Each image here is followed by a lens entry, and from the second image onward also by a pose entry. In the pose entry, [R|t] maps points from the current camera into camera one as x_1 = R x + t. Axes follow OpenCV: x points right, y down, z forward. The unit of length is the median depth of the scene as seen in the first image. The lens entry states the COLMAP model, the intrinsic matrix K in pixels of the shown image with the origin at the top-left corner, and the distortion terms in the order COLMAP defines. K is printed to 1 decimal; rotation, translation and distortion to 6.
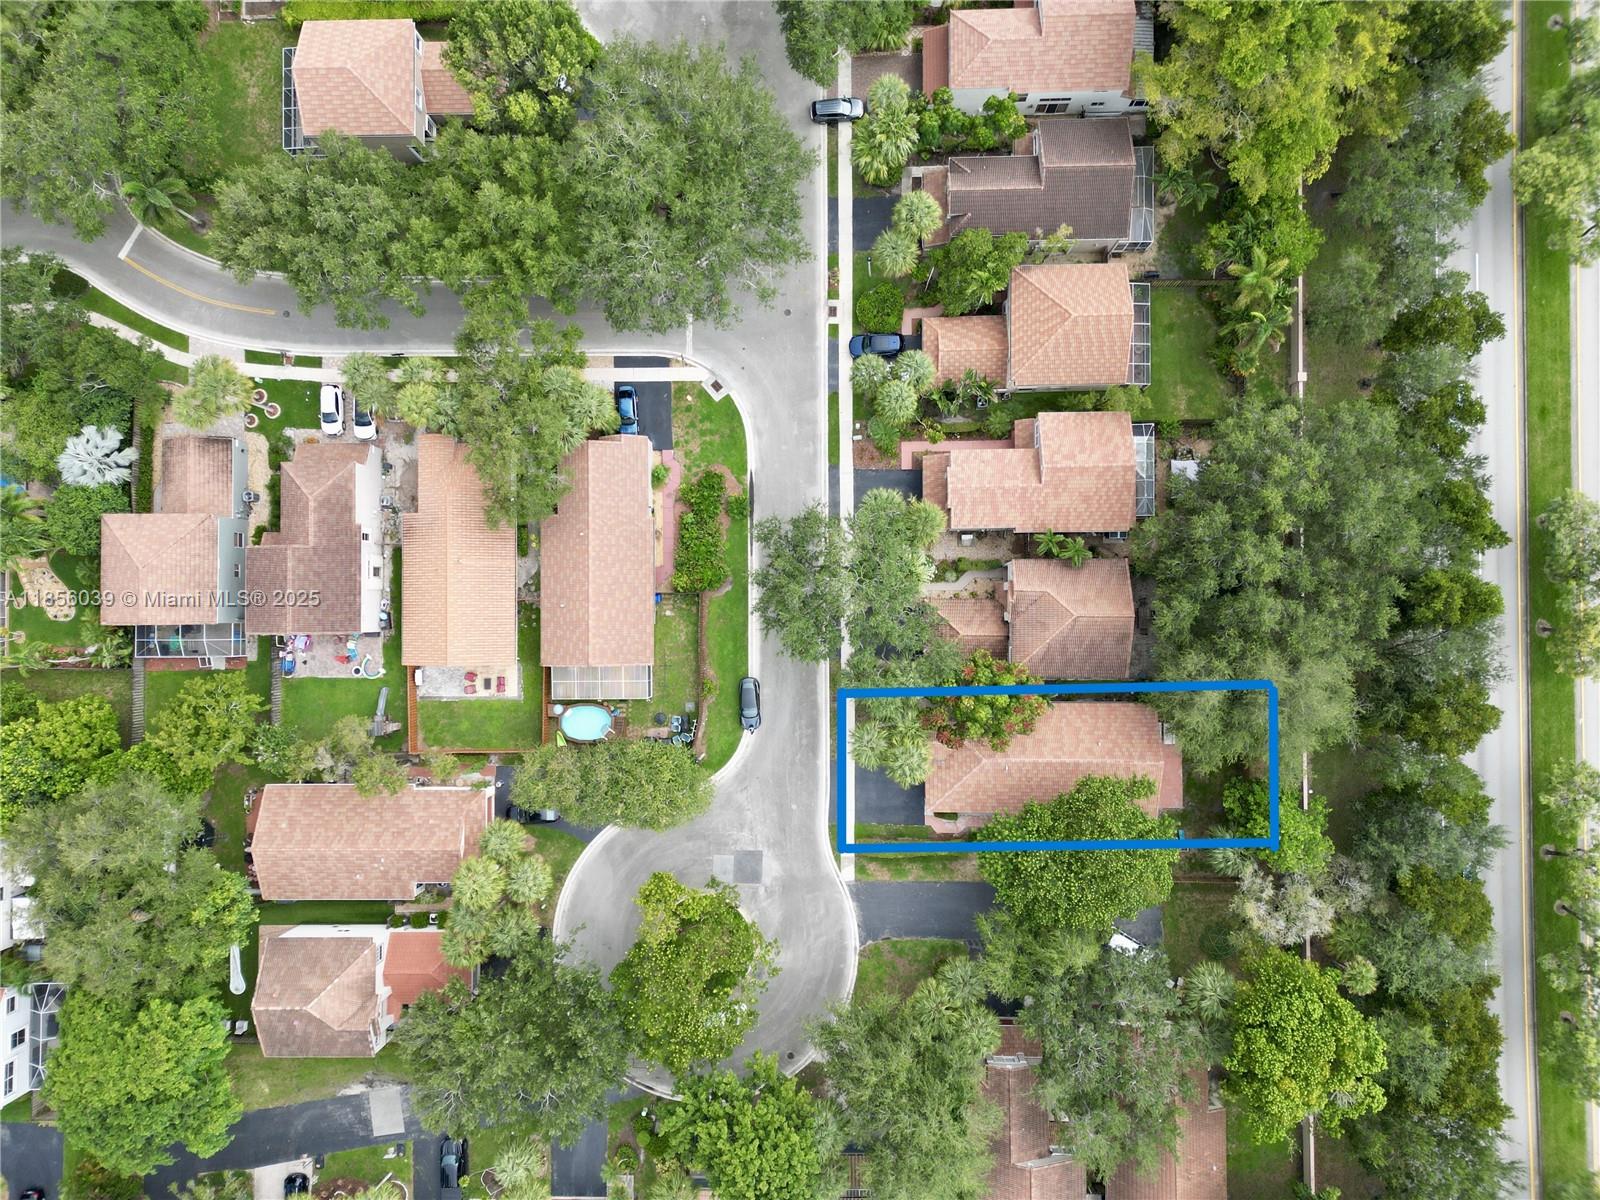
lens RADIAL K [[1127.0, 0, 791.9], [0, 1127.0, 599.1], [0, 0, 1]] dist [0.080975, -0.082040]
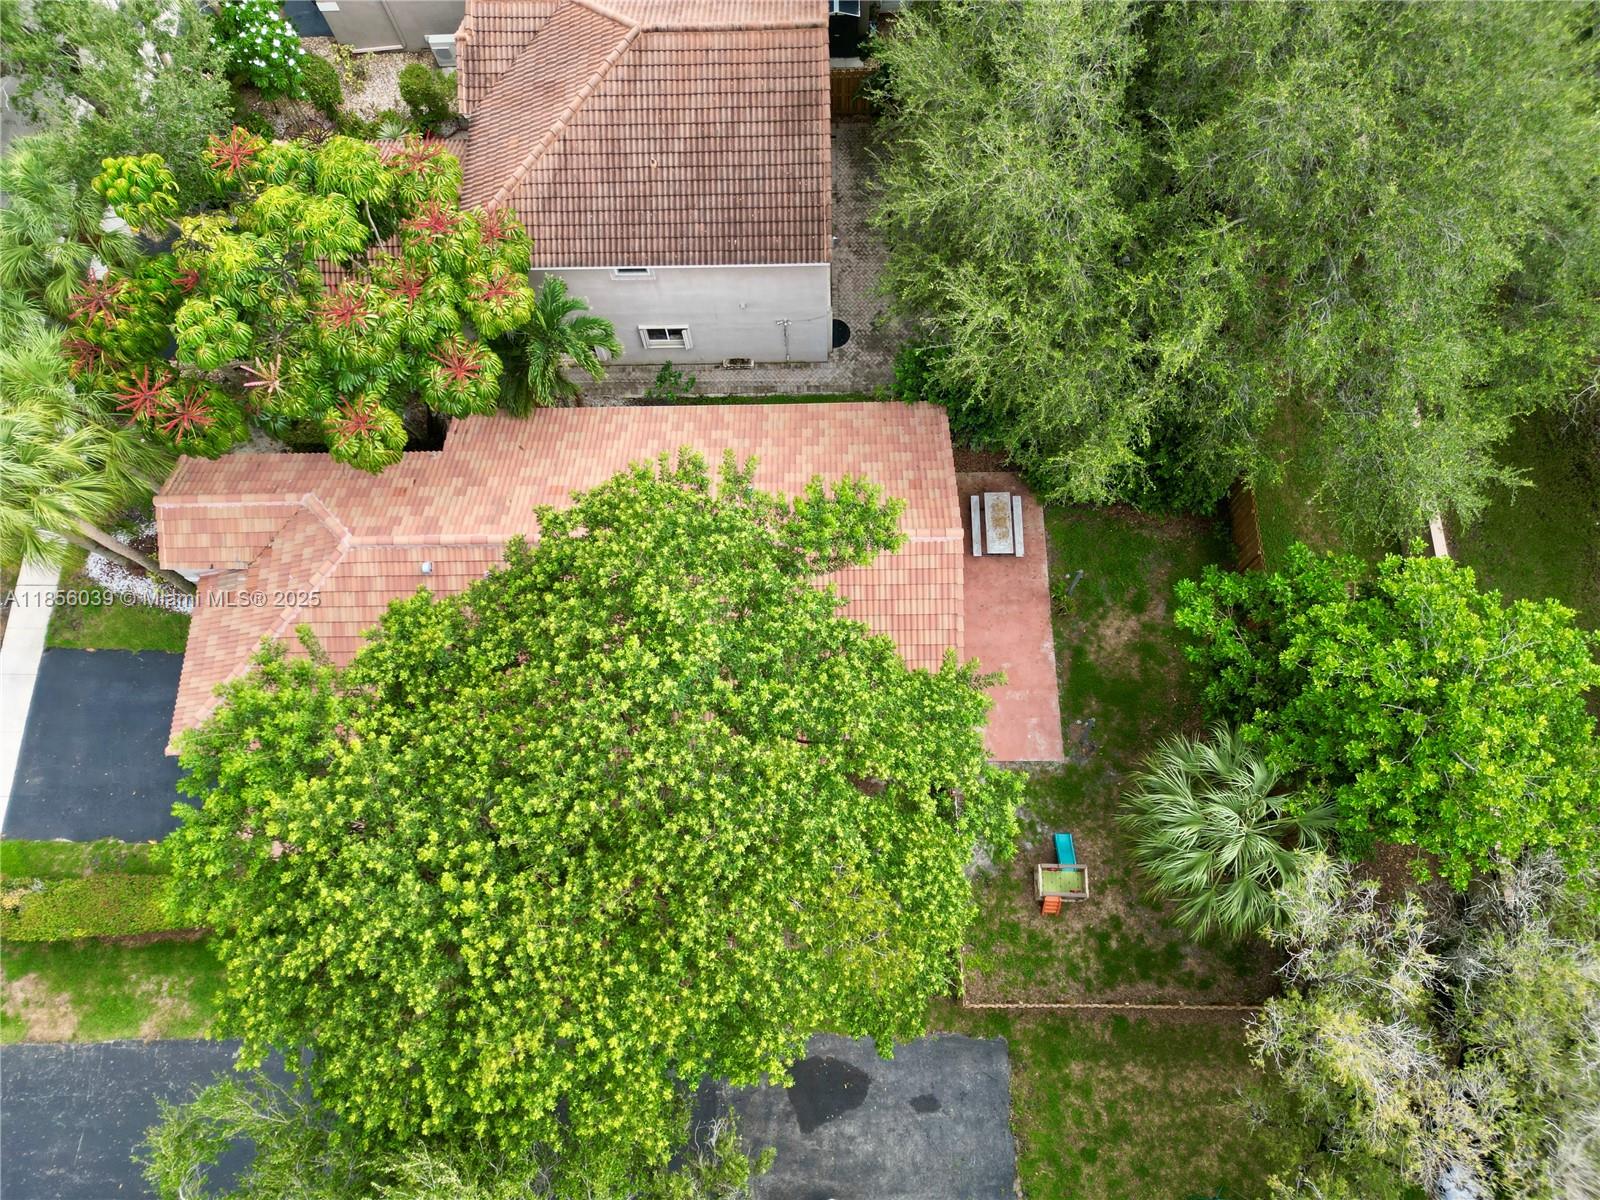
lens RADIAL K [[1120.8, 0, 797.0], [0, 1120.8, 599.0], [0, 0, 1]] dist [0.077086, -0.062875]
pose [[0.999995, 0.001184, 0.003019, 0.286738], [-0.000194, 0.951174, -0.308654, 0.248592], [-0.003237, 0.308652, 0.951169, 0.743290]]
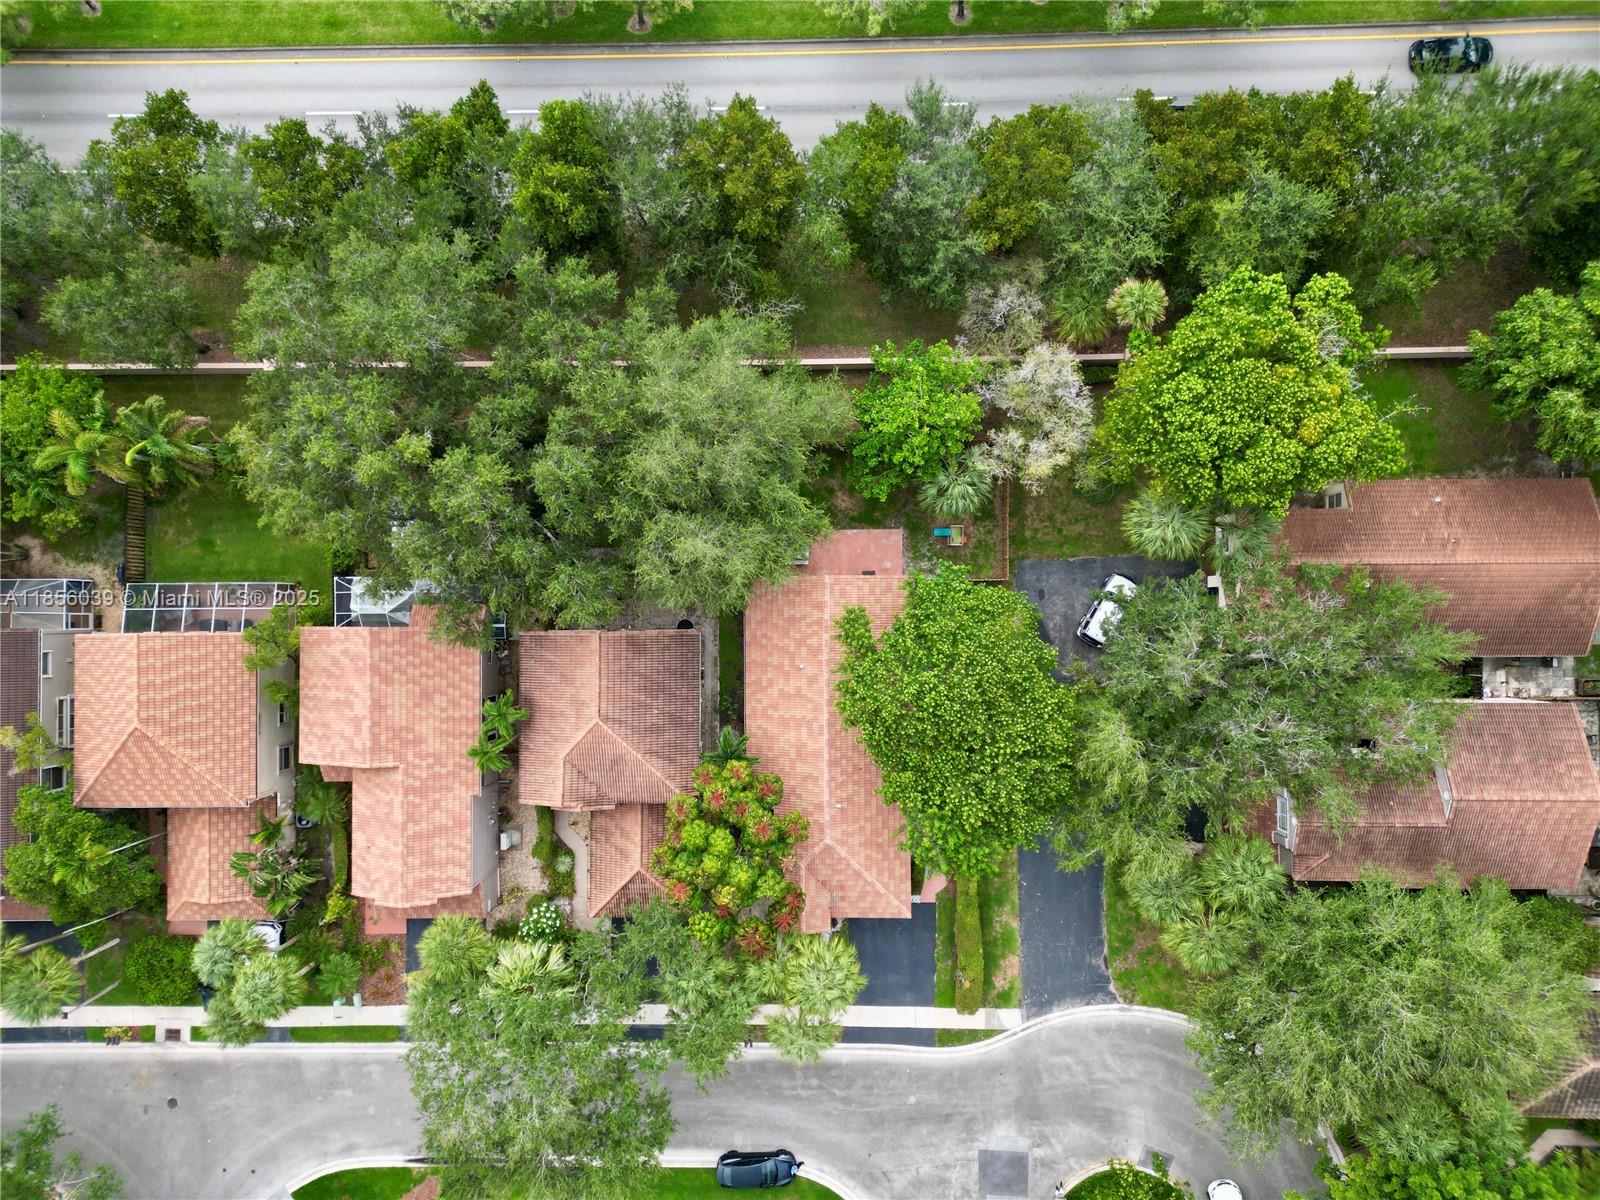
lens RADIAL K [[1127.0, 0, 791.9], [0, 1127.0, 599.1], [0, 0, 1]] dist [0.080975, -0.082040]
pose [[-0.000726, -0.998588, 0.053123, 0.280406], [0.999879, -0.001551, -0.015492, 0.134558], [0.015553, 0.053106, 0.998468, 0.340743]]
